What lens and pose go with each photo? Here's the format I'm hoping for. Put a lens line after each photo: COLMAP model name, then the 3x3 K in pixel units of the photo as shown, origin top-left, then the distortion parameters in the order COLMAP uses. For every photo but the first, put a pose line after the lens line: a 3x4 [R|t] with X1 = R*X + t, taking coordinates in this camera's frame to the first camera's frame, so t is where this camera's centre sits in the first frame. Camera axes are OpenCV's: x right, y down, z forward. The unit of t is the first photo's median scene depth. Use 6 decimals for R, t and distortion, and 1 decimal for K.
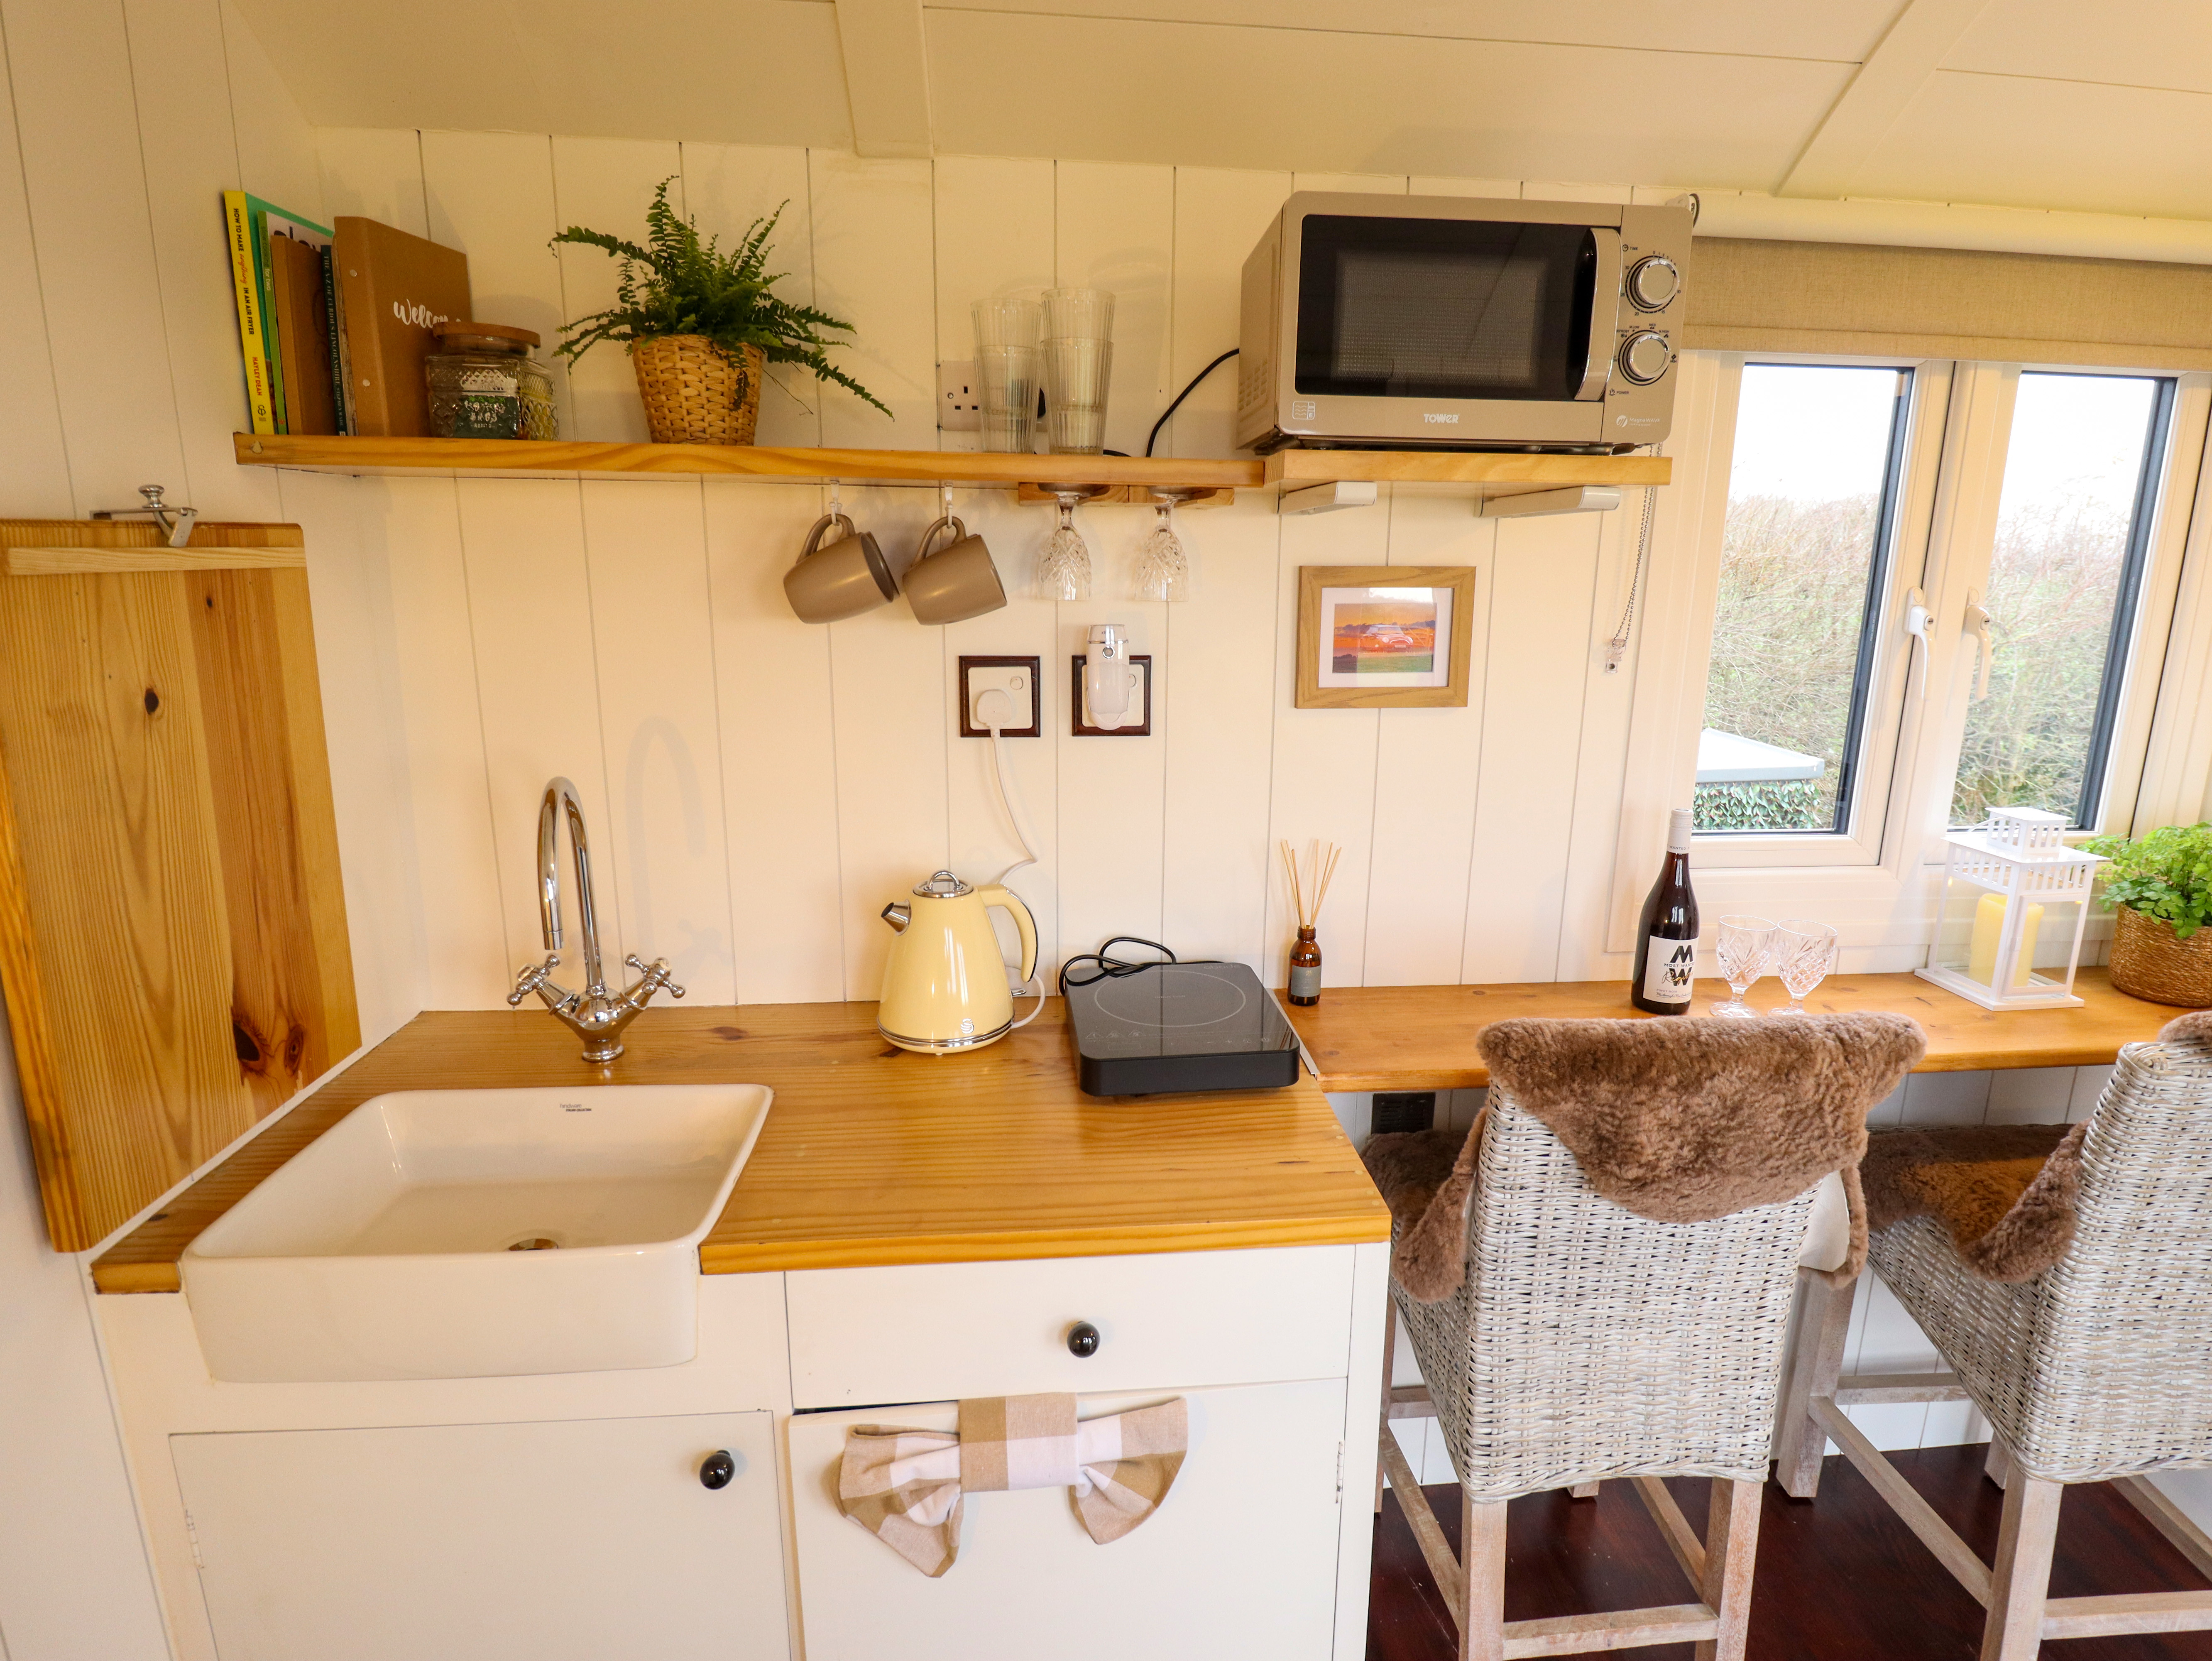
lens RADIAL K [[1163.4, 0, 1123.3], [0, 1163.4, 815.5], [0, 0, 1]] dist [-0.000258, -0.013338]
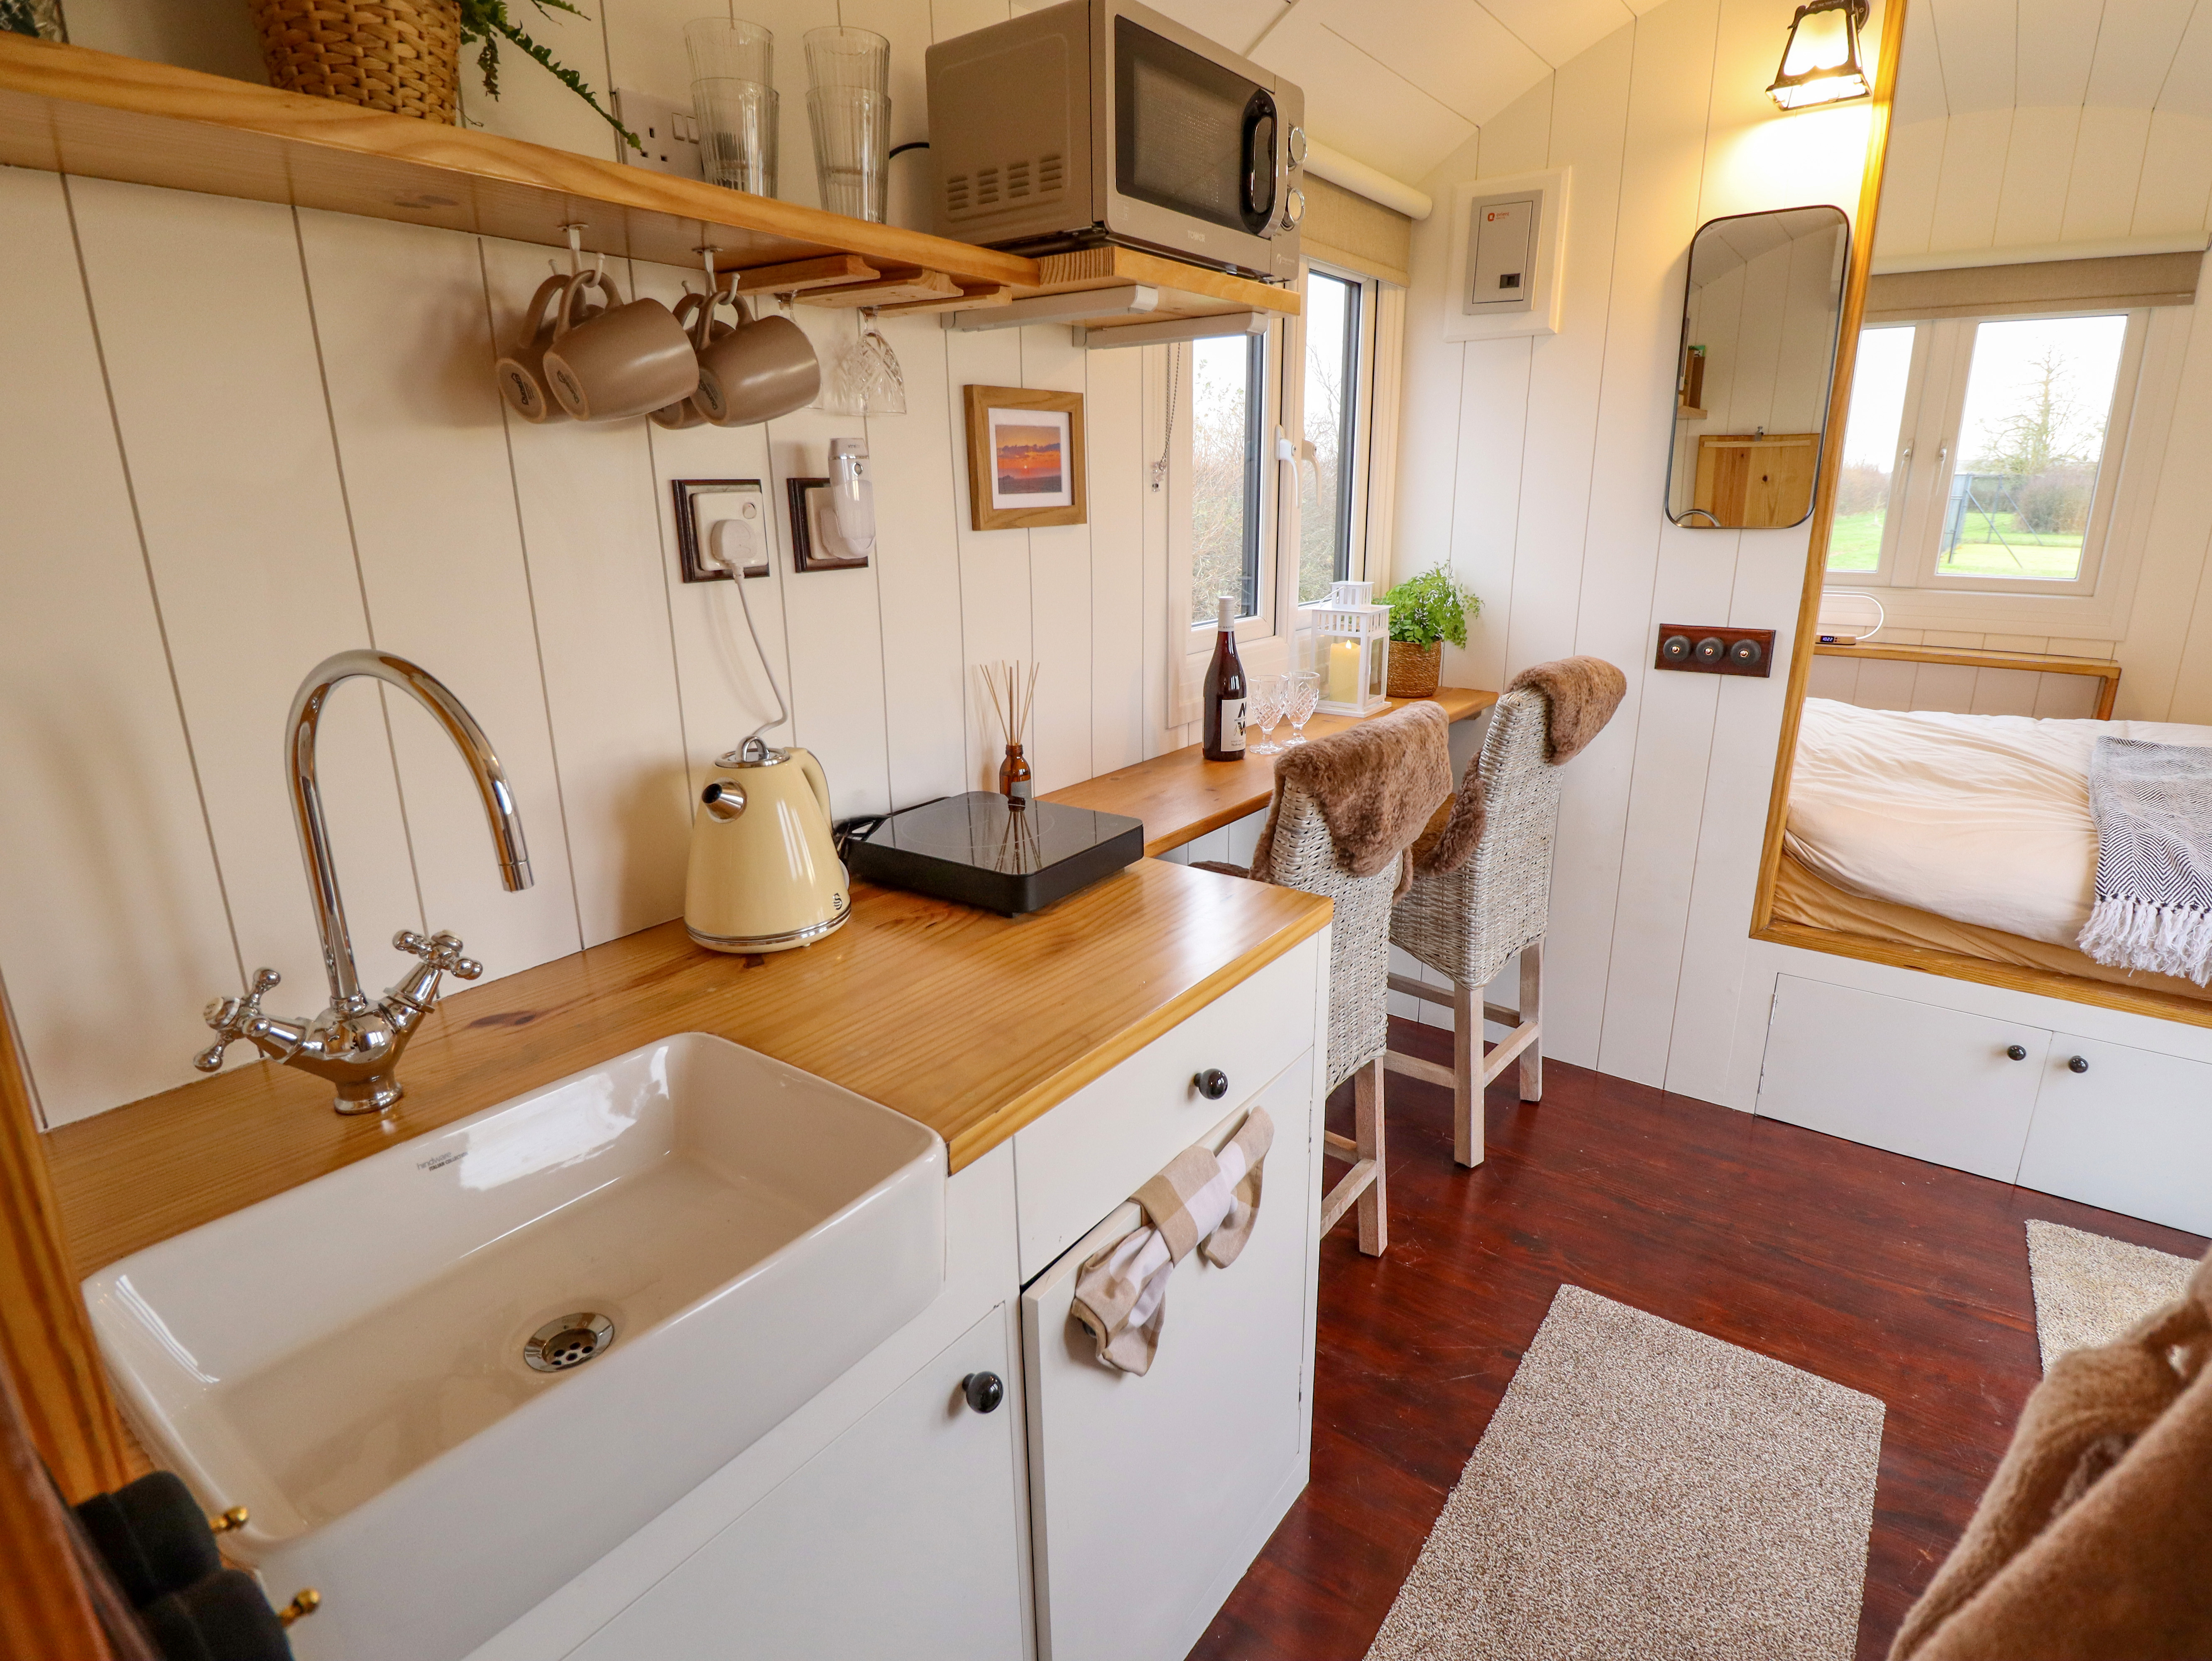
lens RADIAL K [[1163.4, 0, 1127.4], [0, 1163.4, 827.2], [0, 0, 1]] dist [-0.000258, -0.013338]
pose [[0.656779, -0.228305, 0.718692, -0.636742], [0.178556, 0.973048, 0.145931, 0.039936], [-0.732639, 0.032483, 0.679842, 0.254799]]
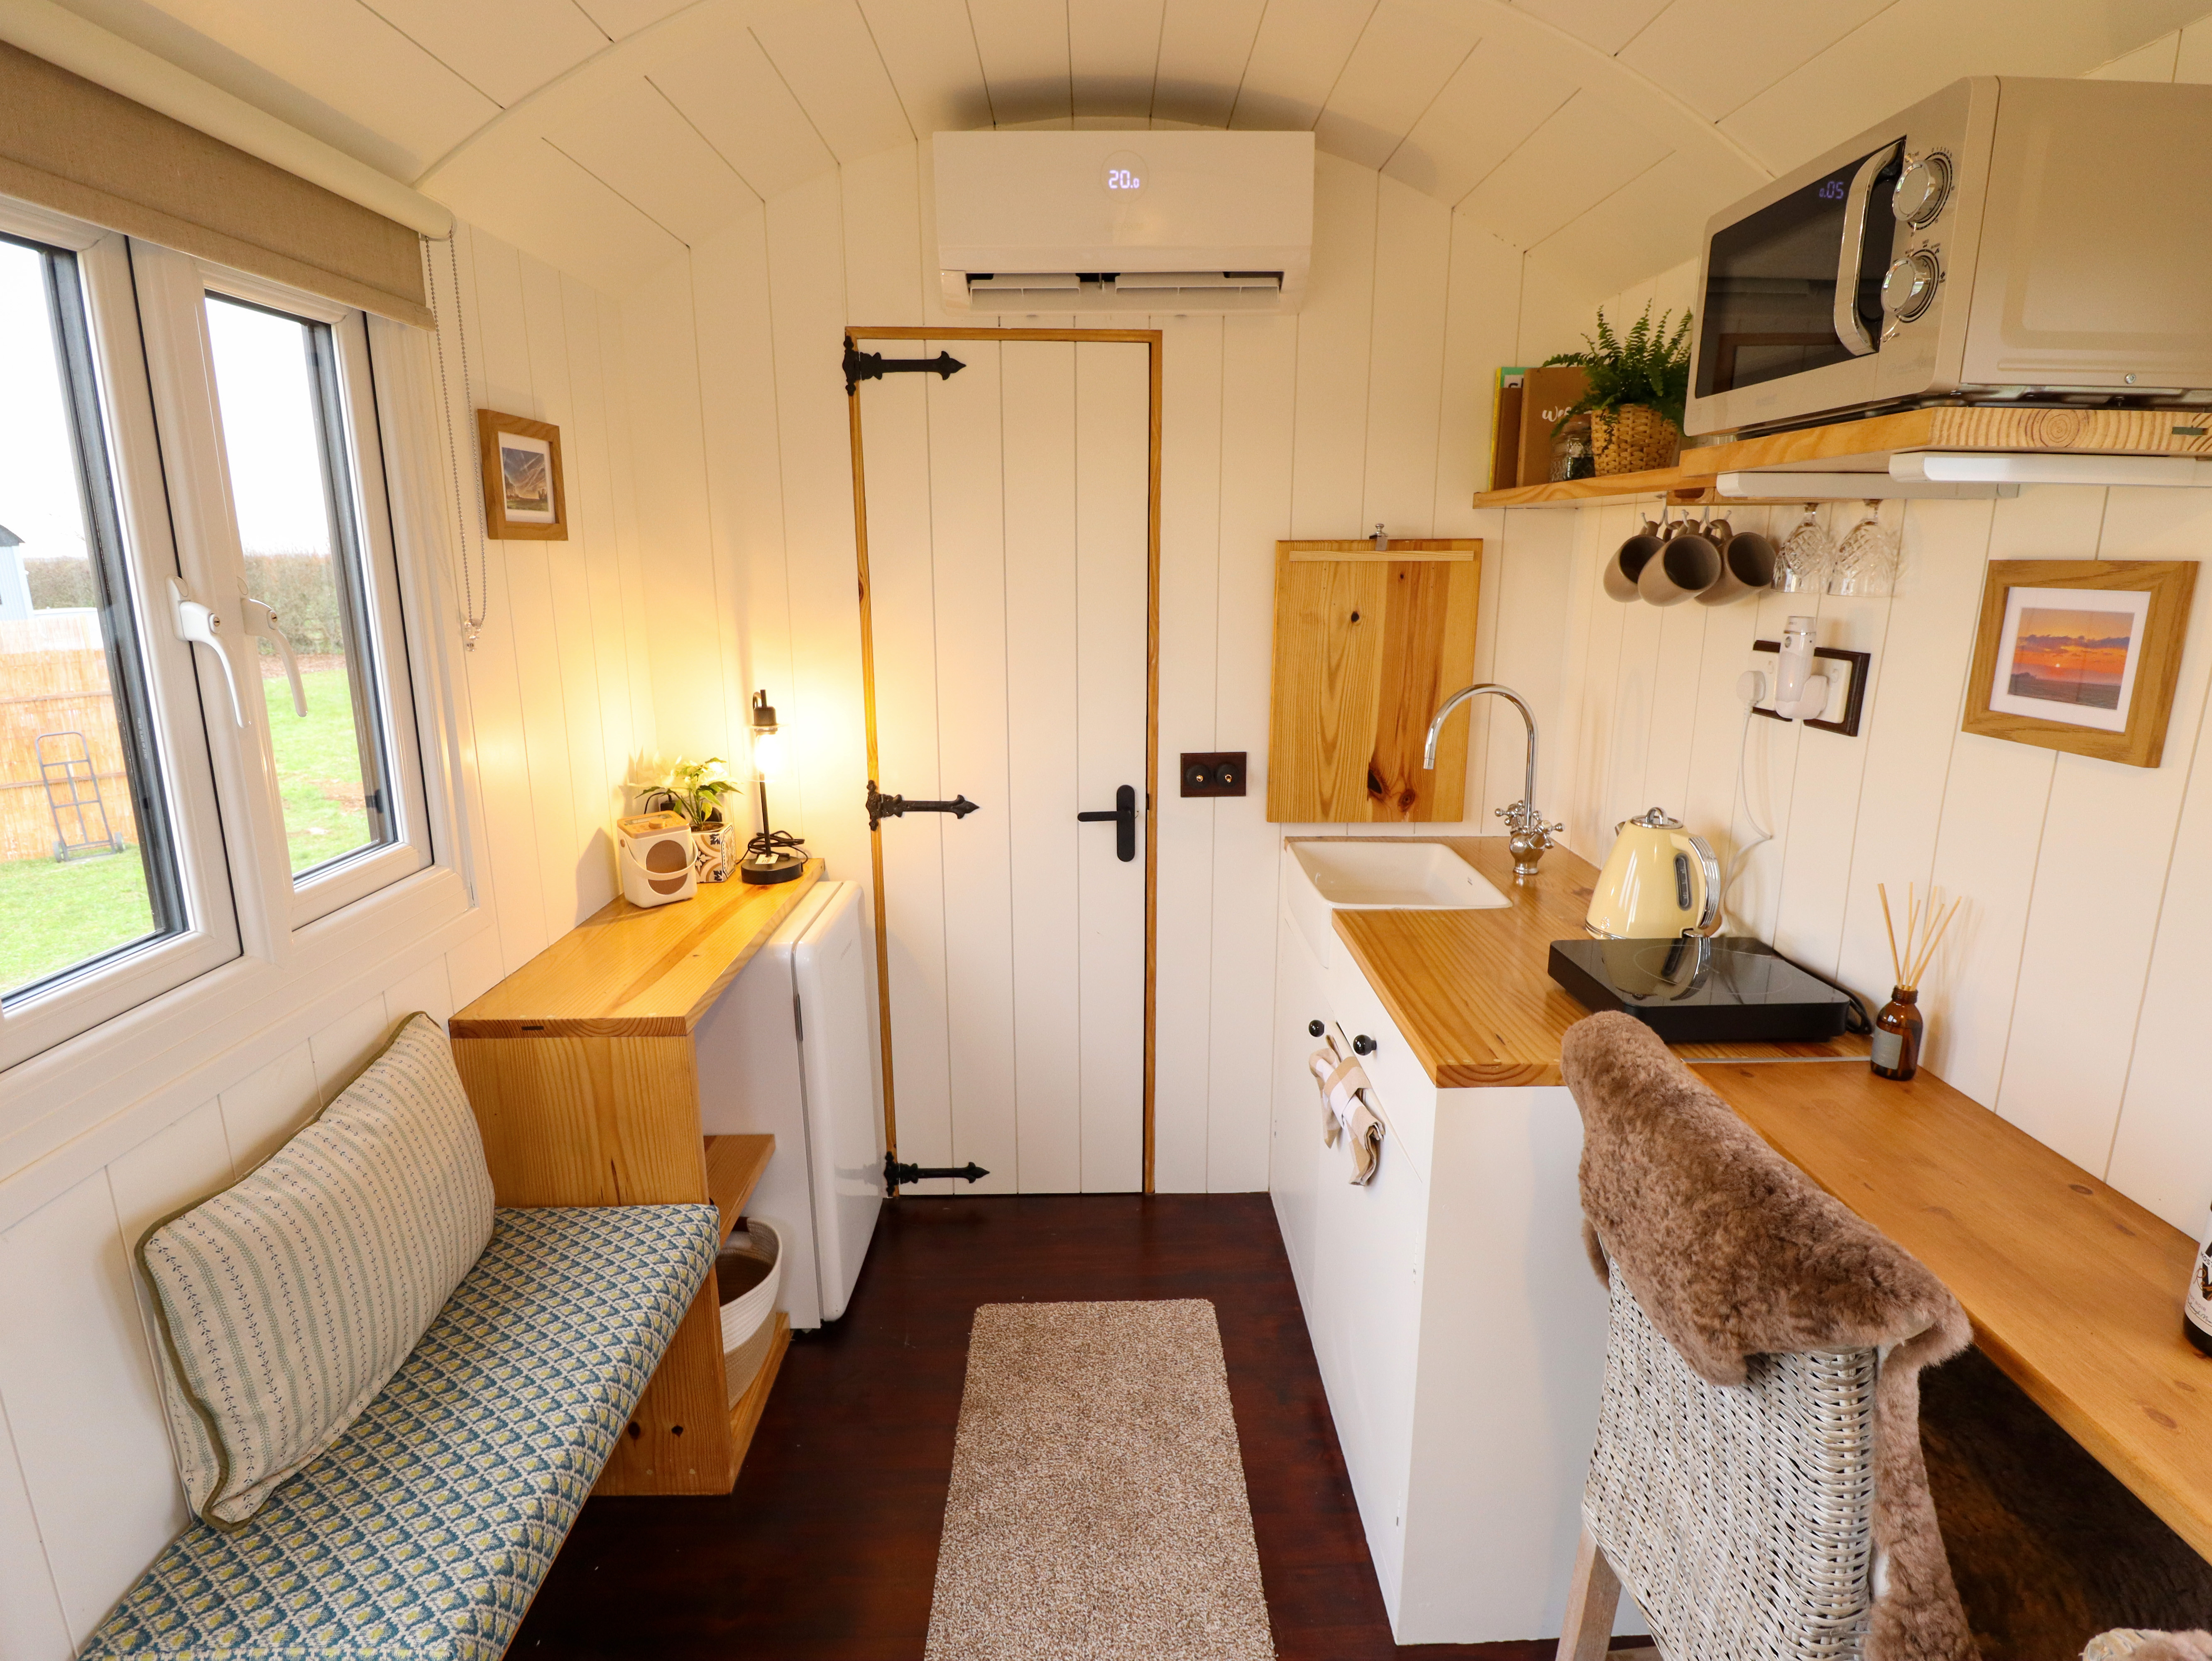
lens RADIAL K [[1163.4, 0, 1108.8], [0, 1163.4, 819.8], [0, 0, 1]] dist [-0.000258, -0.013338]
pose [[-0.082398, 0.212435, -0.973695, 1.168249], [-0.217811, 0.949559, 0.225602, -0.097814], [0.972507, 0.230670, -0.031971, 0.509847]]
